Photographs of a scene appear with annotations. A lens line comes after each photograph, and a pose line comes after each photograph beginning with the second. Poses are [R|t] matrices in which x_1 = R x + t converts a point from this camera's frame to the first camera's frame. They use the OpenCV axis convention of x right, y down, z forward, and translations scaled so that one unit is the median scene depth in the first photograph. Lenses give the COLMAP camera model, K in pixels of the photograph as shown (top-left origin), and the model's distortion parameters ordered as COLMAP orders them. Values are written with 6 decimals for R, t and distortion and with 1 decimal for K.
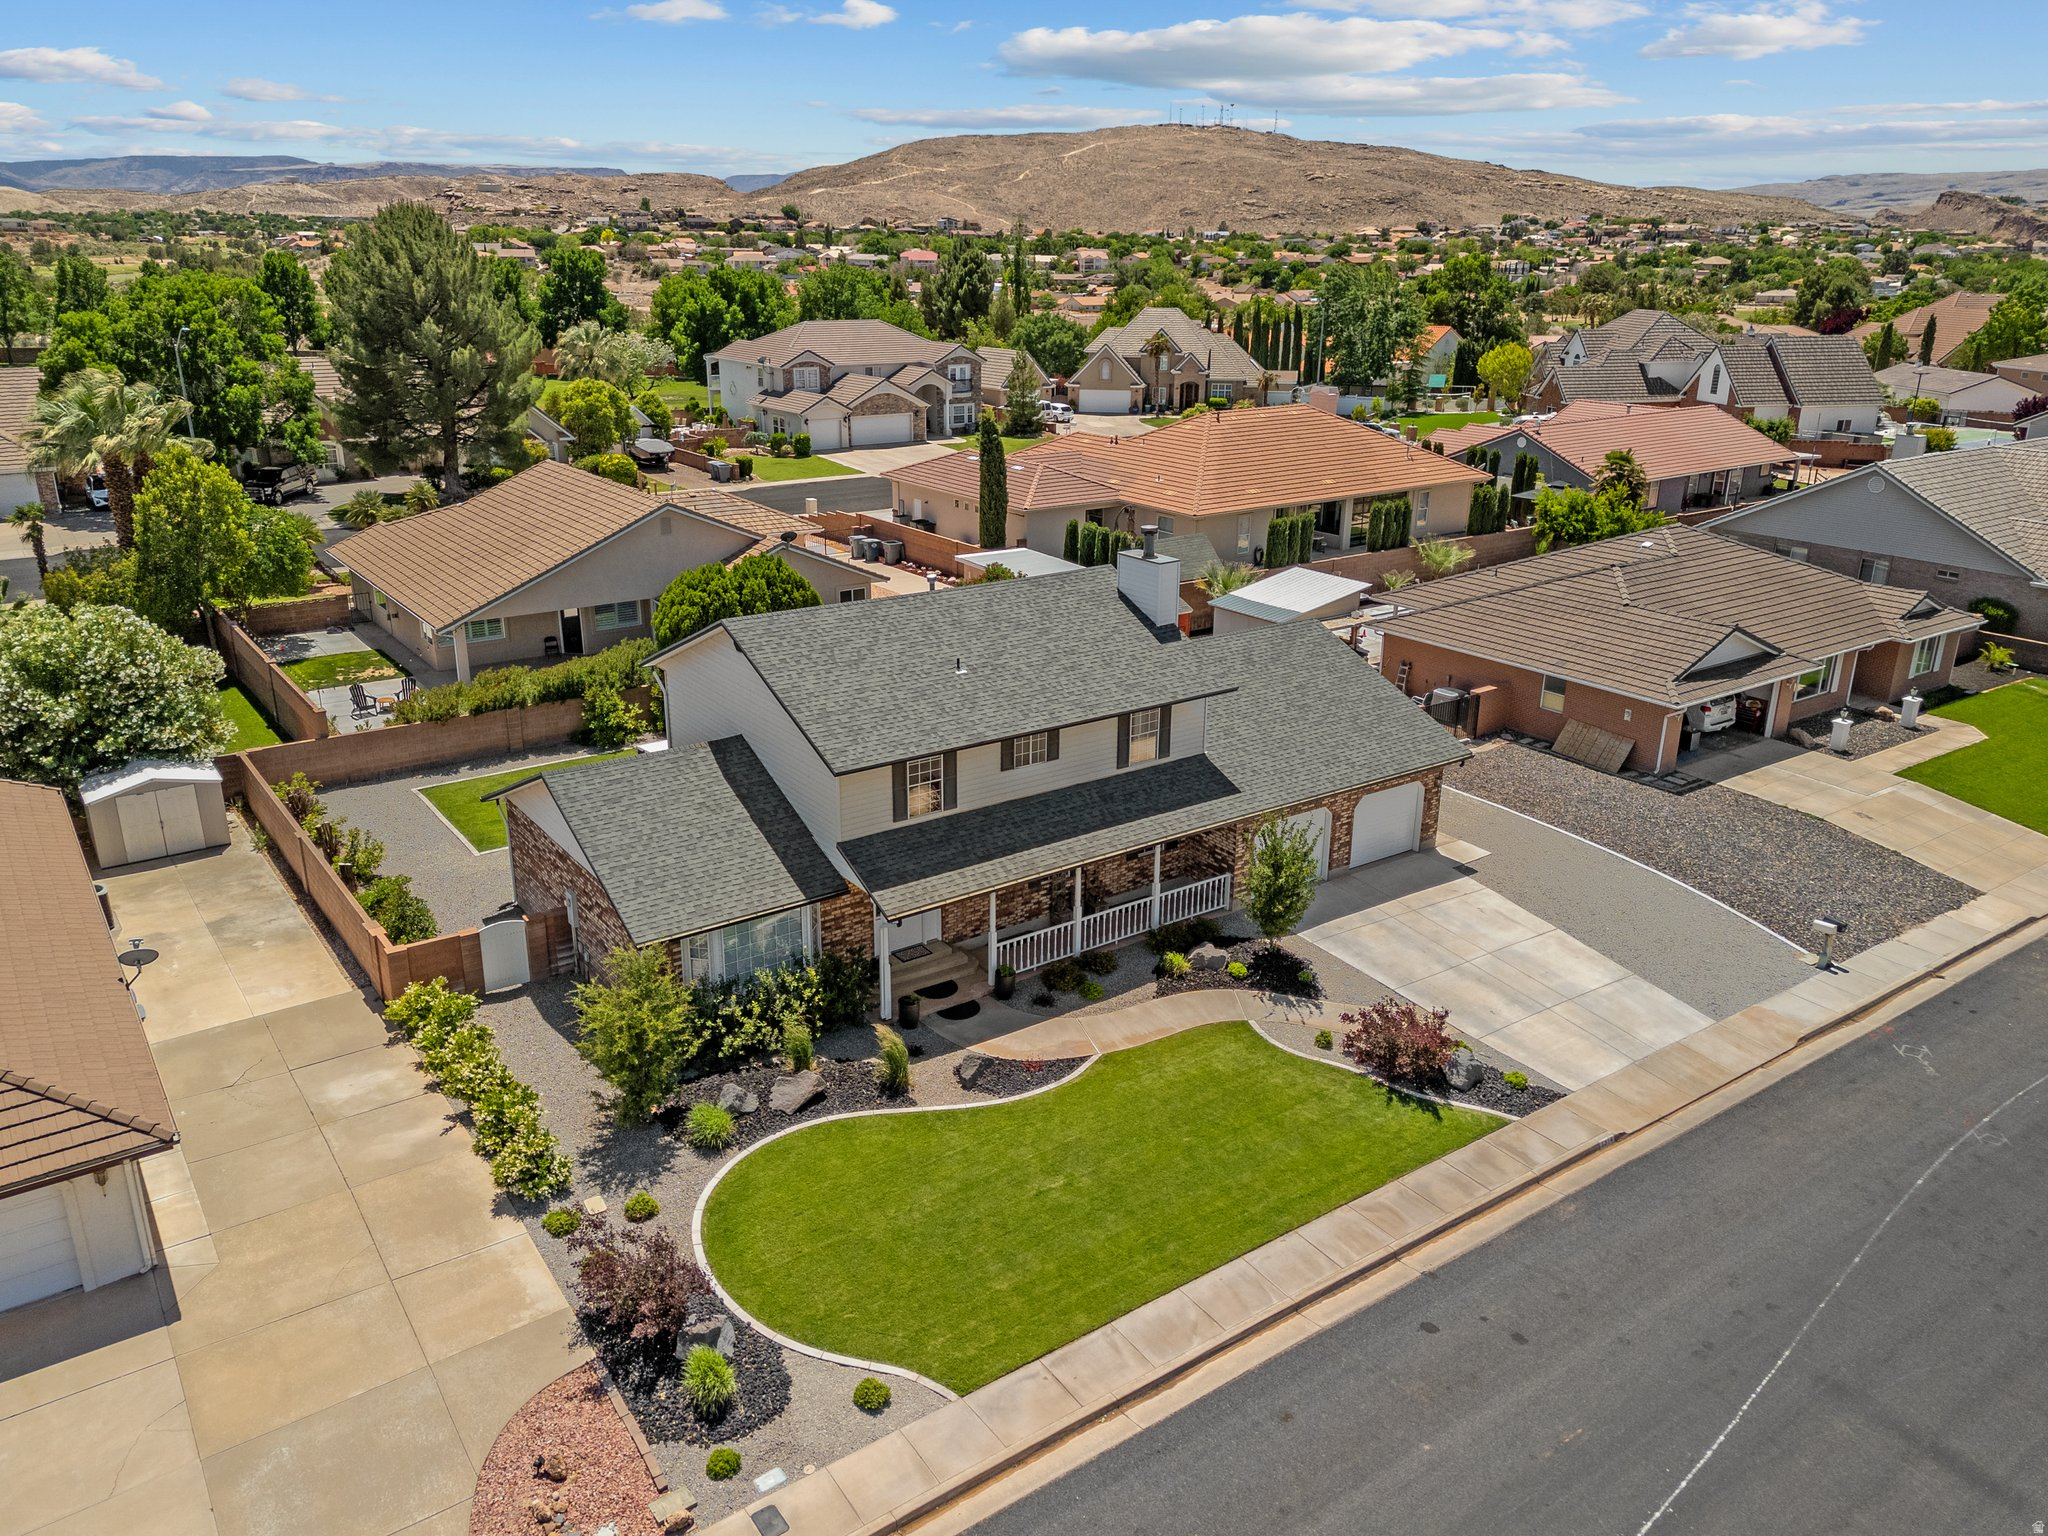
lens RADIAL K [[1518.2, 0, 1021.6], [0, 1518.2, 754.9], [0, 0, 1]] dist [0.065175, -0.051529]
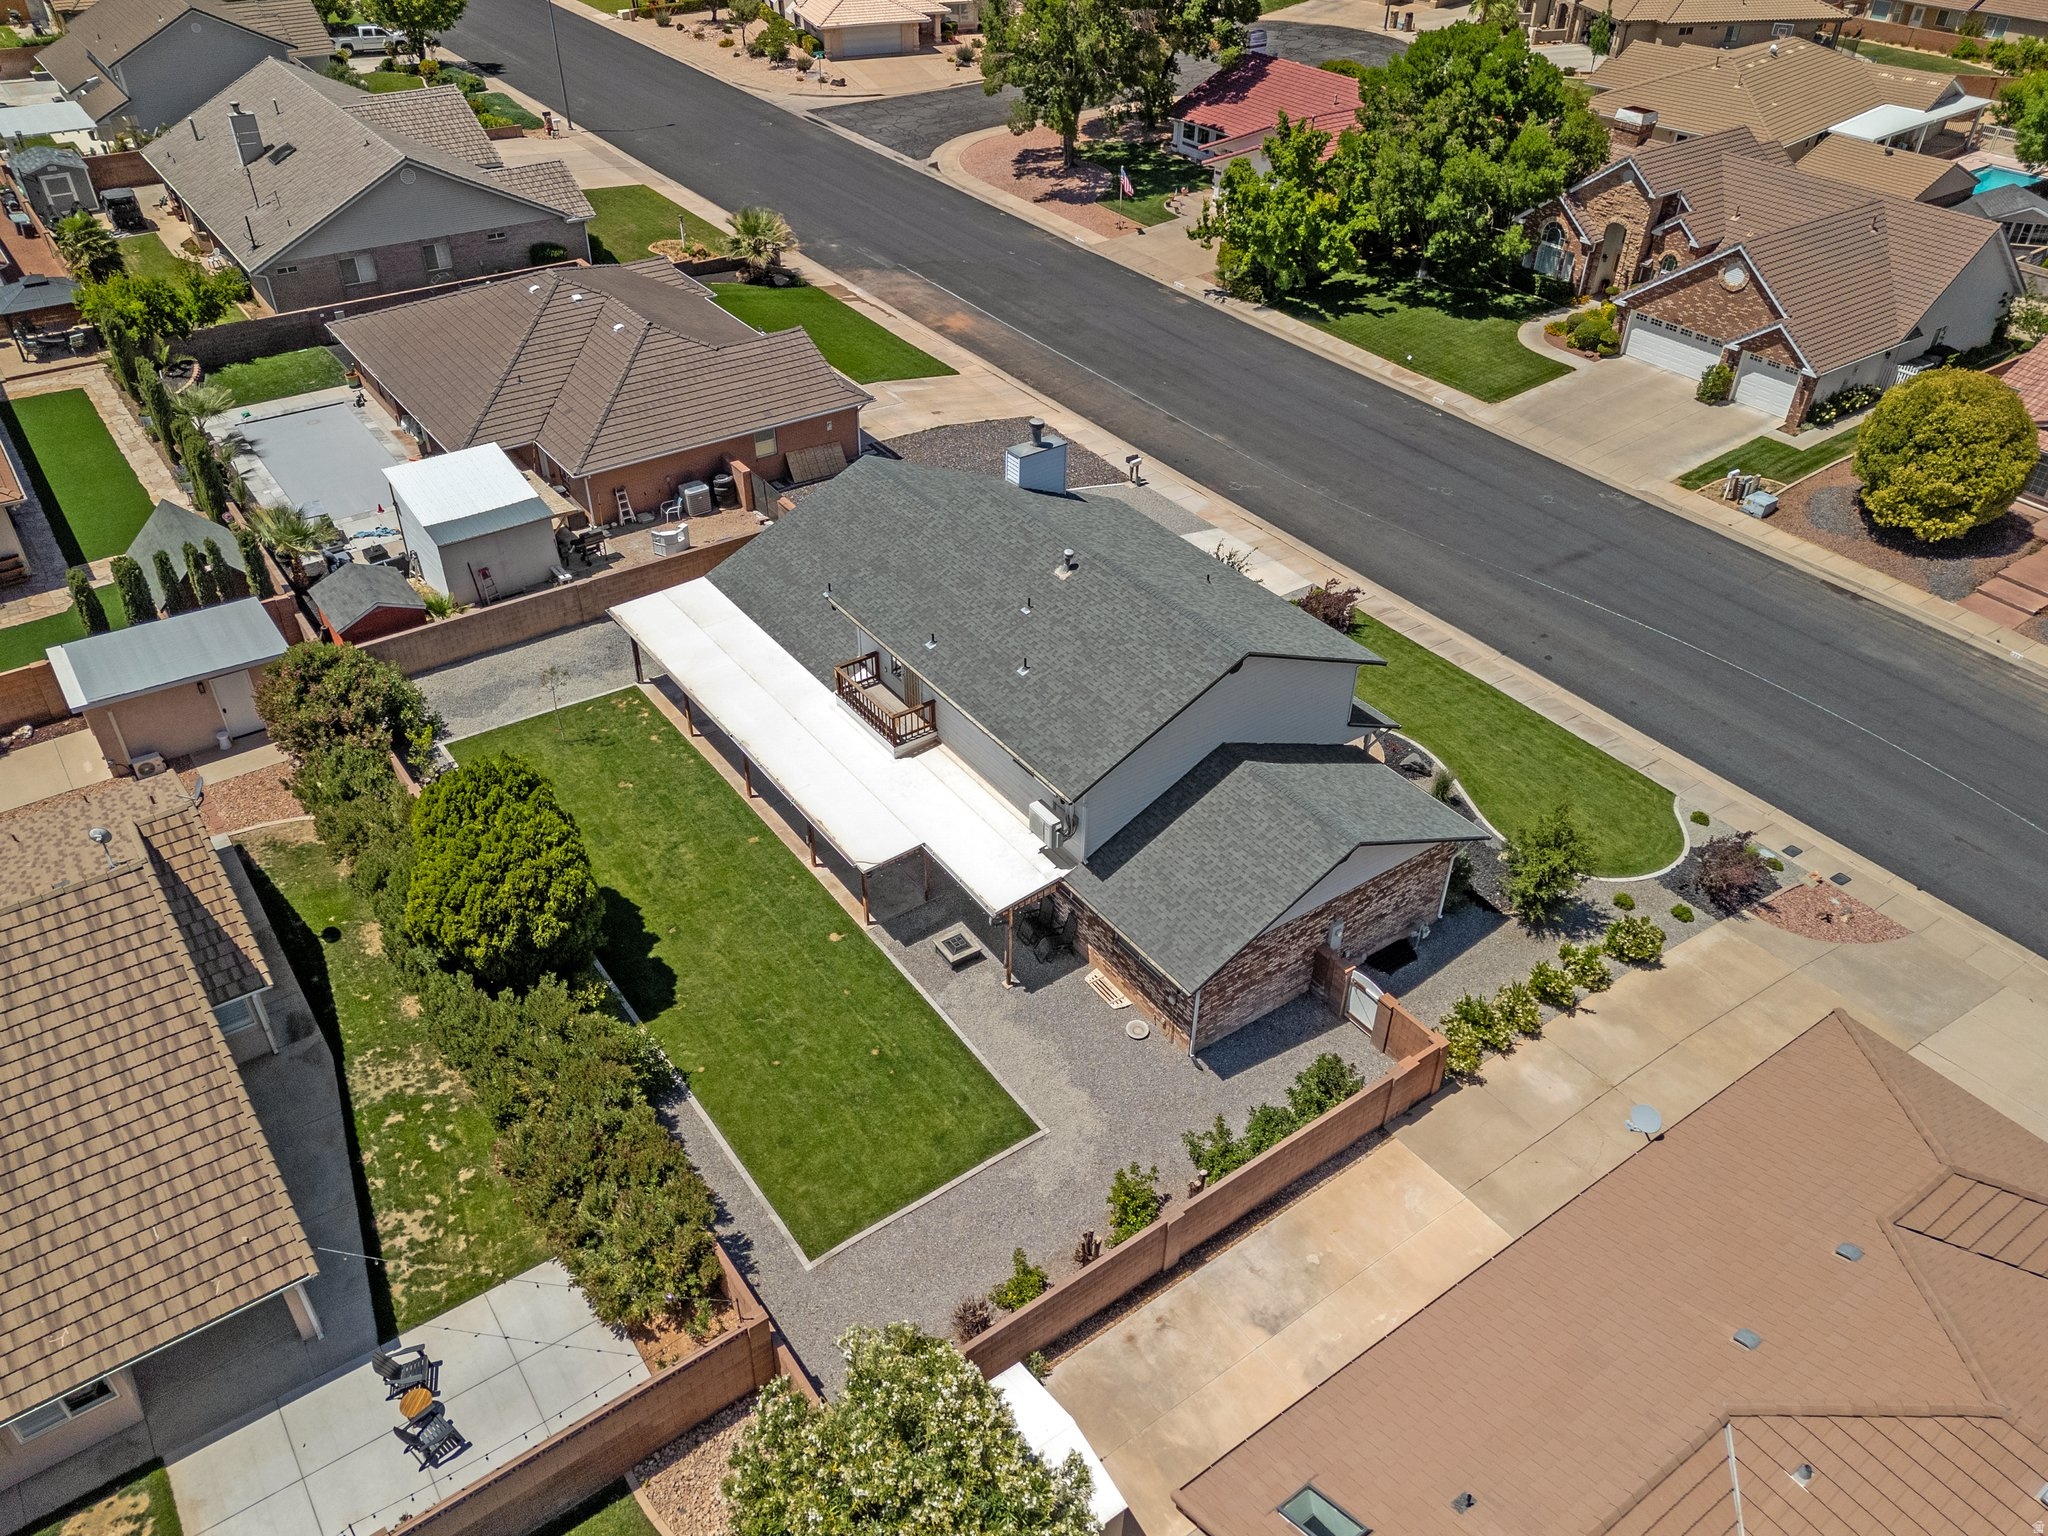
lens RADIAL K [[1518.2, 0, 1021.6], [0, 1518.2, 754.9], [0, 0, 1]] dist [0.065175, -0.051529]
pose [[-0.004705, -0.596156, 0.802855, -0.992074], [0.310395, 0.762337, 0.567889, -0.622268], [-0.950596, 0.251874, 0.181457, 0.901064]]
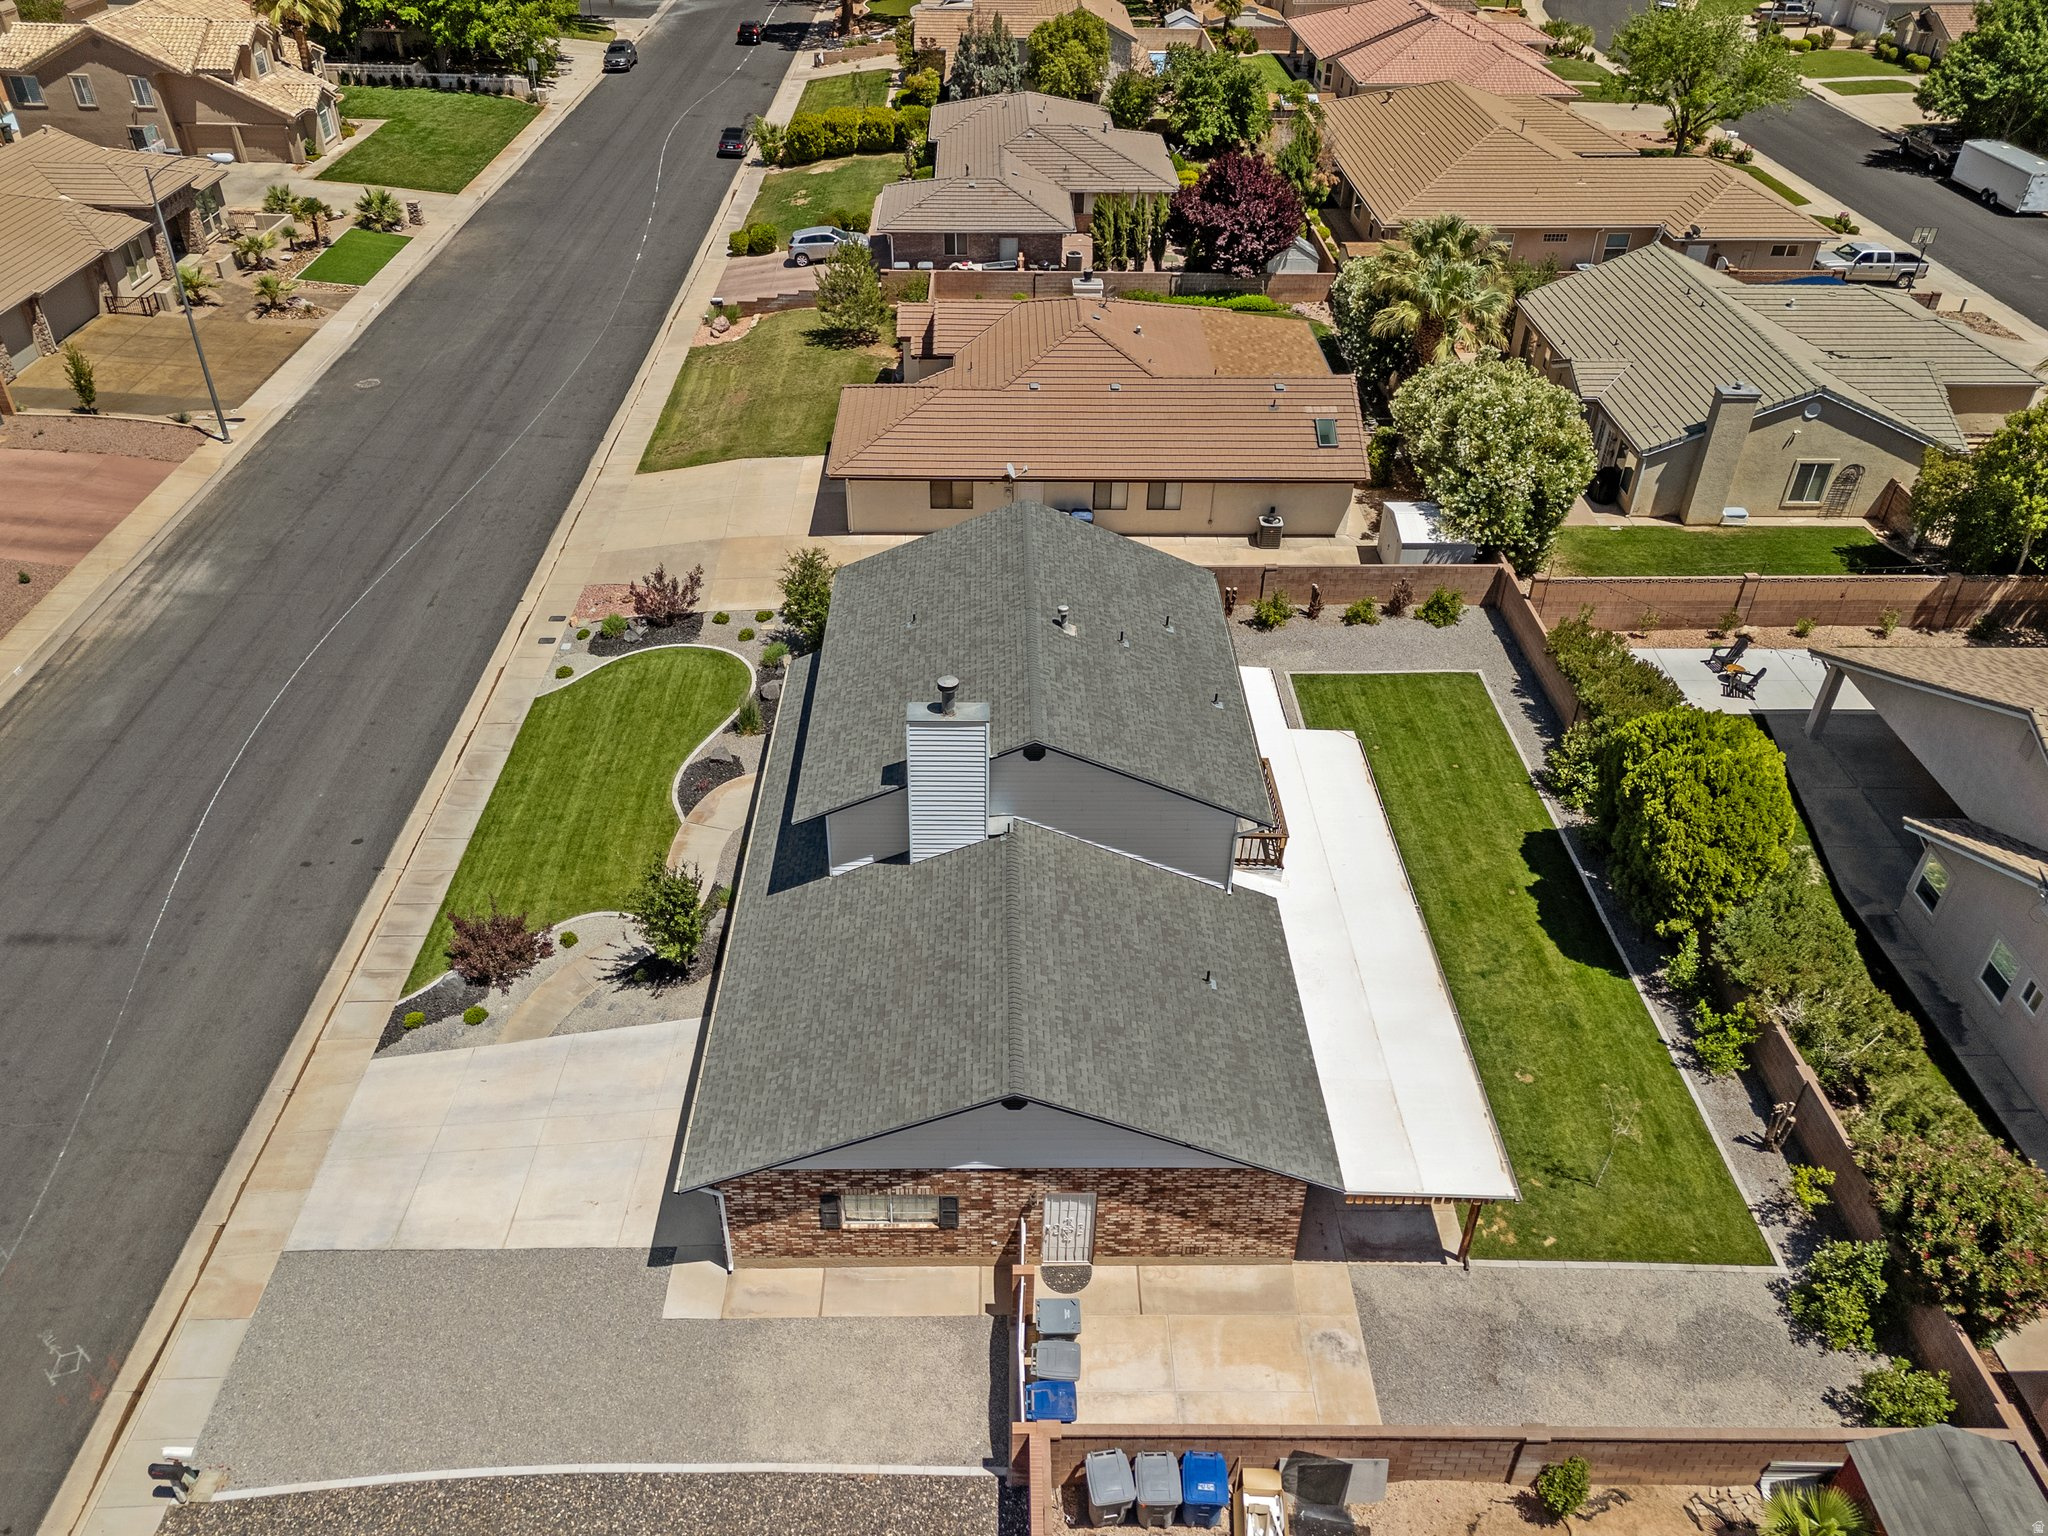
lens RADIAL K [[1518.2, 0, 1021.6], [0, 1518.2, 754.9], [0, 0, 1]] dist [0.065175, -0.051529]
pose [[-0.565846, 0.466440, -0.679891, 0.638039], [-0.283153, 0.664518, 0.691550, -0.704862], [0.774366, 0.583824, -0.243941, 1.288997]]
